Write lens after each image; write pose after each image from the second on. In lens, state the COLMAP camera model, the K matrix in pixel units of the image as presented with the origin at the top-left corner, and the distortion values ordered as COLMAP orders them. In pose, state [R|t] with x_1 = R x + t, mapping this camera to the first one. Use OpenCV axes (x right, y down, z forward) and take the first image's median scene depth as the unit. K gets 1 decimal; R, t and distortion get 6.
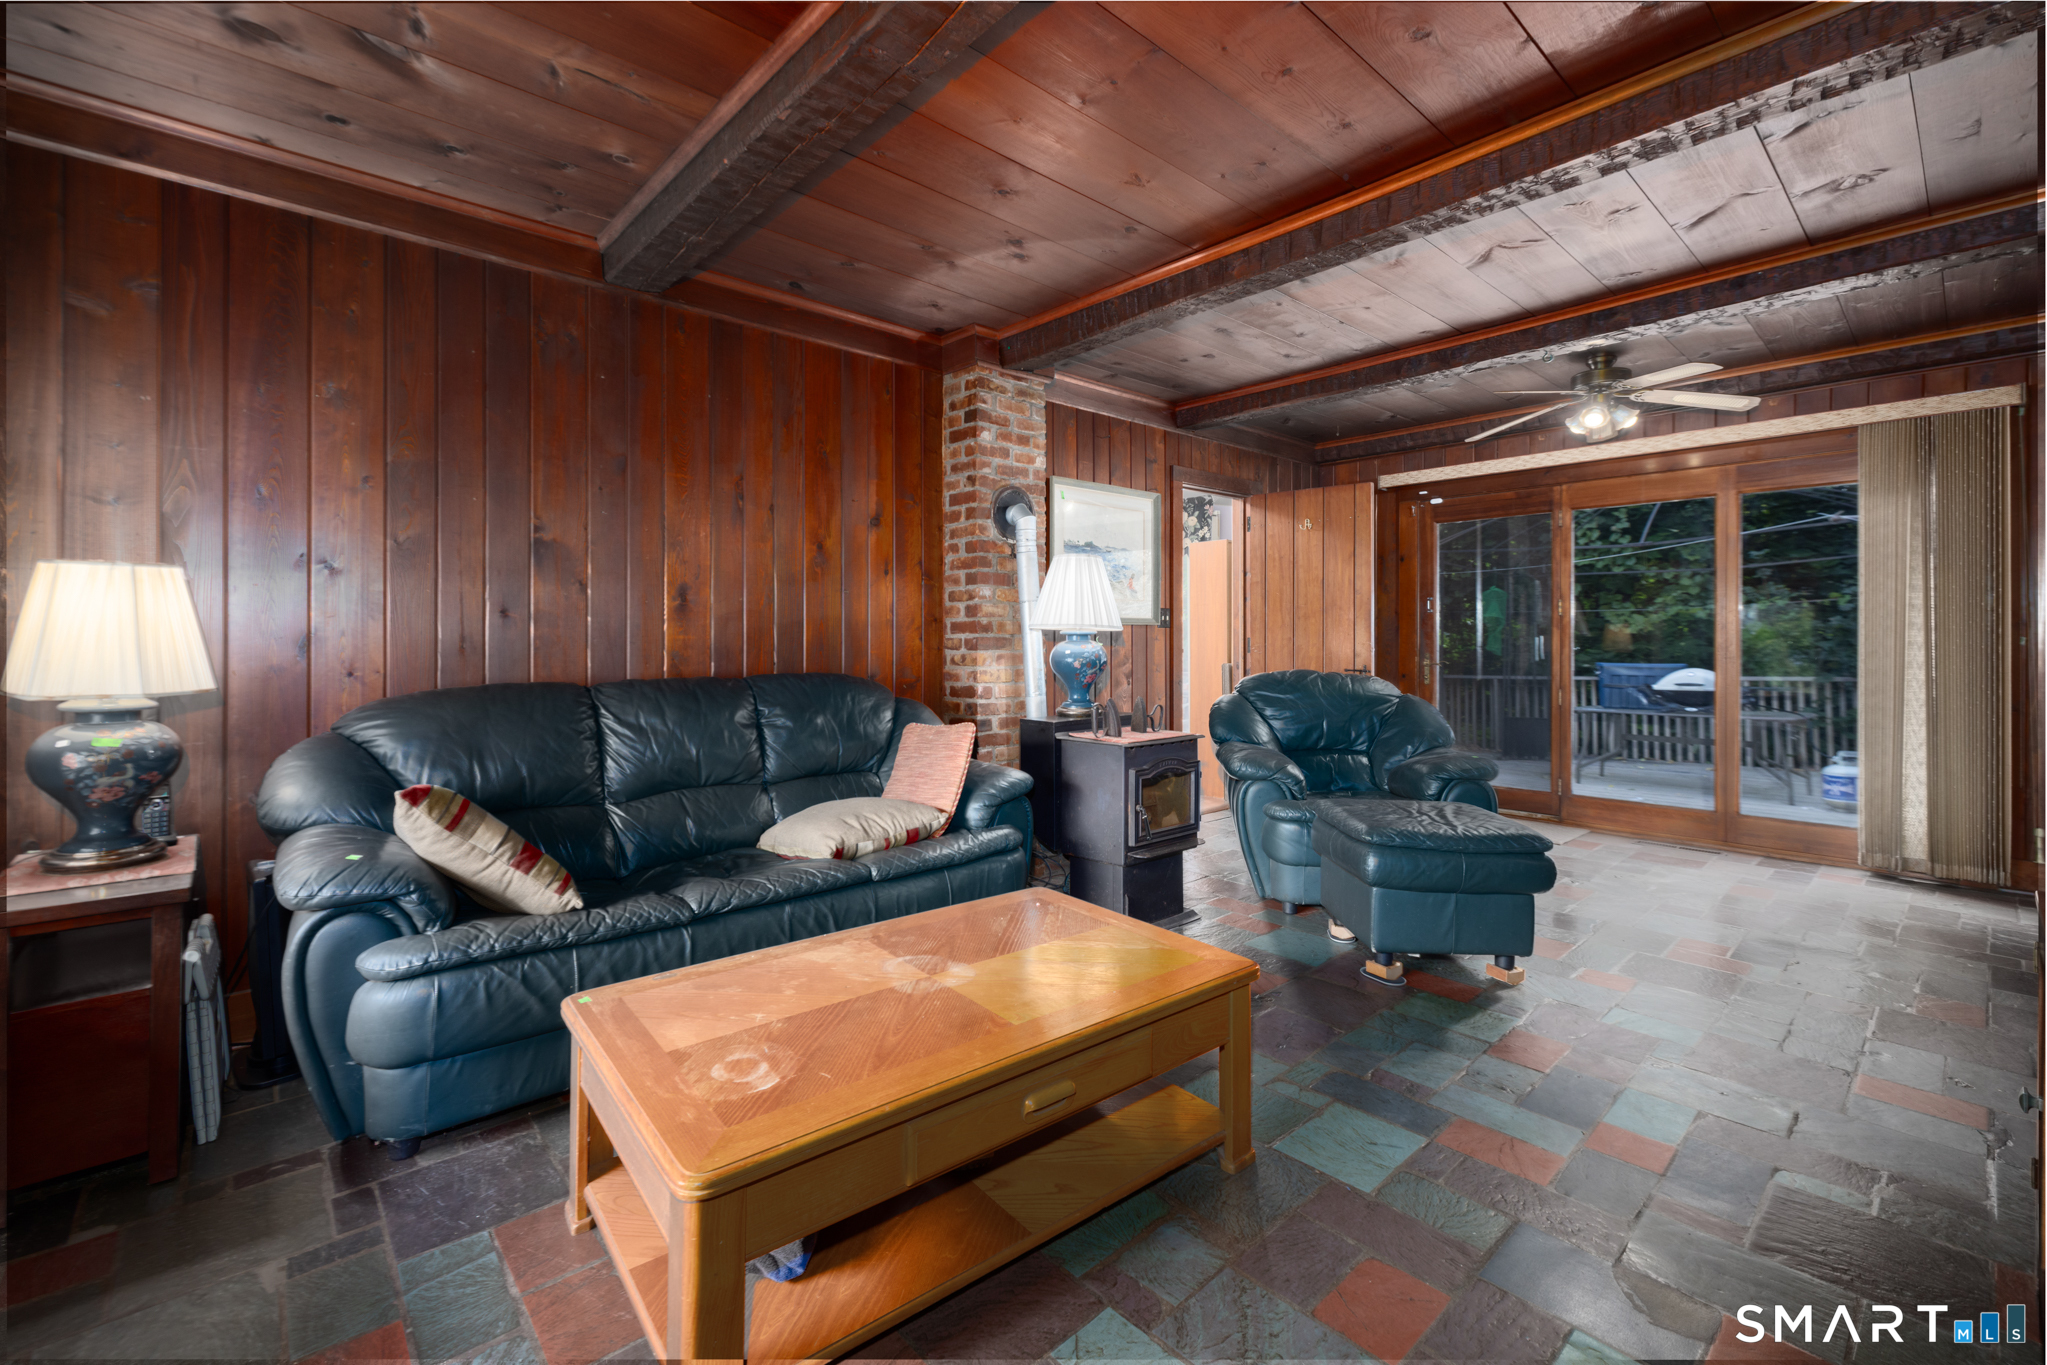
lens RADIAL K [[876.5, 0, 1013.9], [0, 876.5, 647.4], [0, 0, 1]] dist [-0.000042, 0.000043]
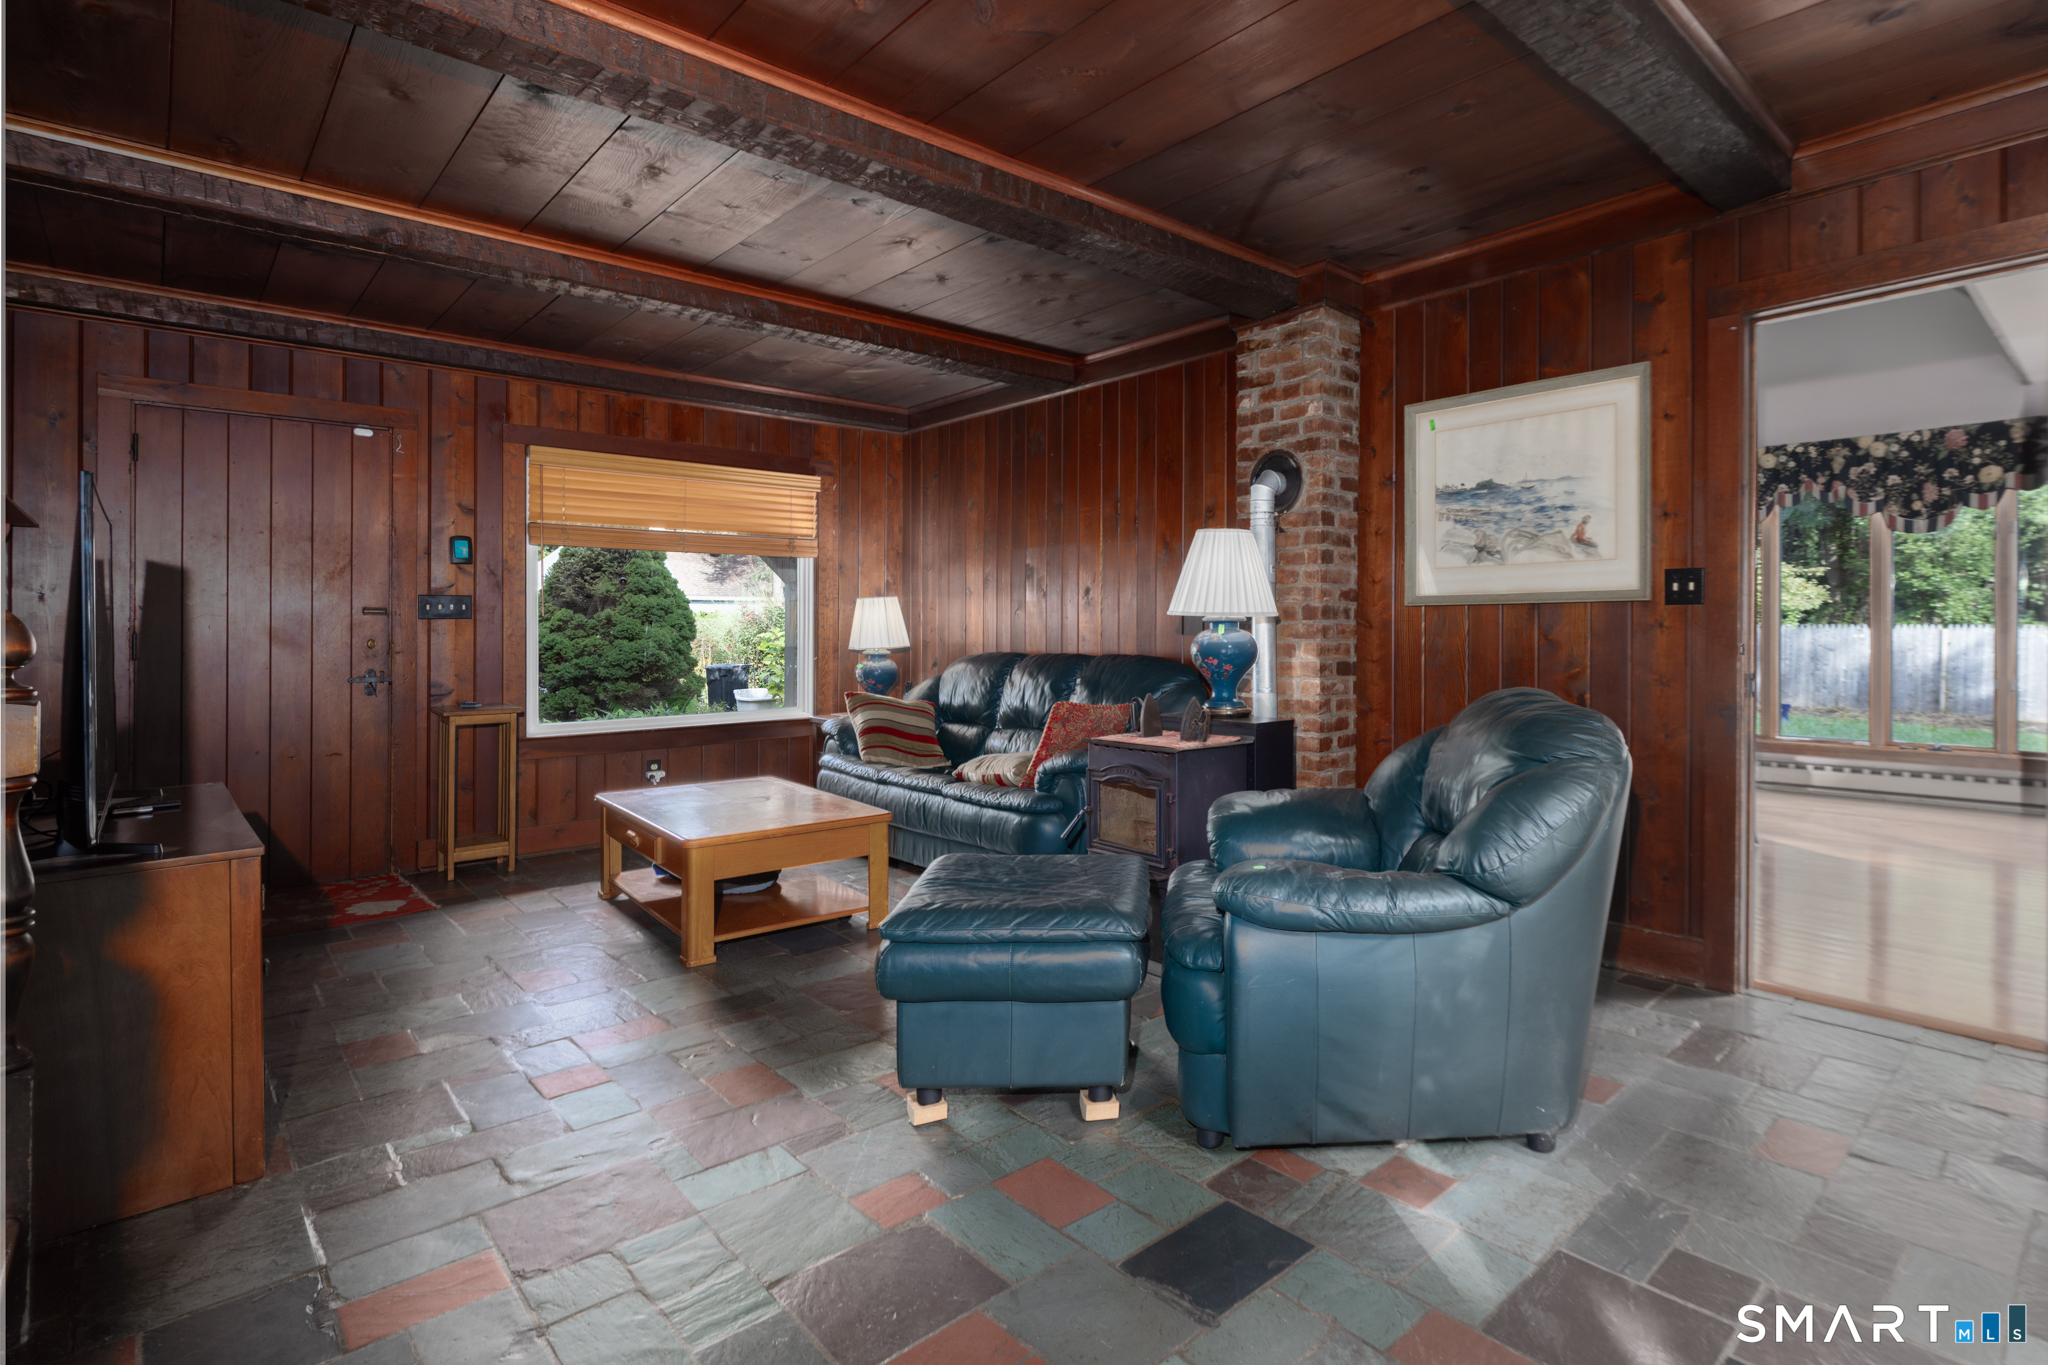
lens RADIAL K [[1017.3, 0, 1152.4], [0, 1017.3, 652.2], [0, 0, 1]] dist [-0.000855, -0.000116]
pose [[0.042632, 0.031156, -0.998605, 1.555577], [-0.005106, 0.999507, 0.030966, -0.023130], [0.999078, 0.003779, 0.042771, 1.295740]]
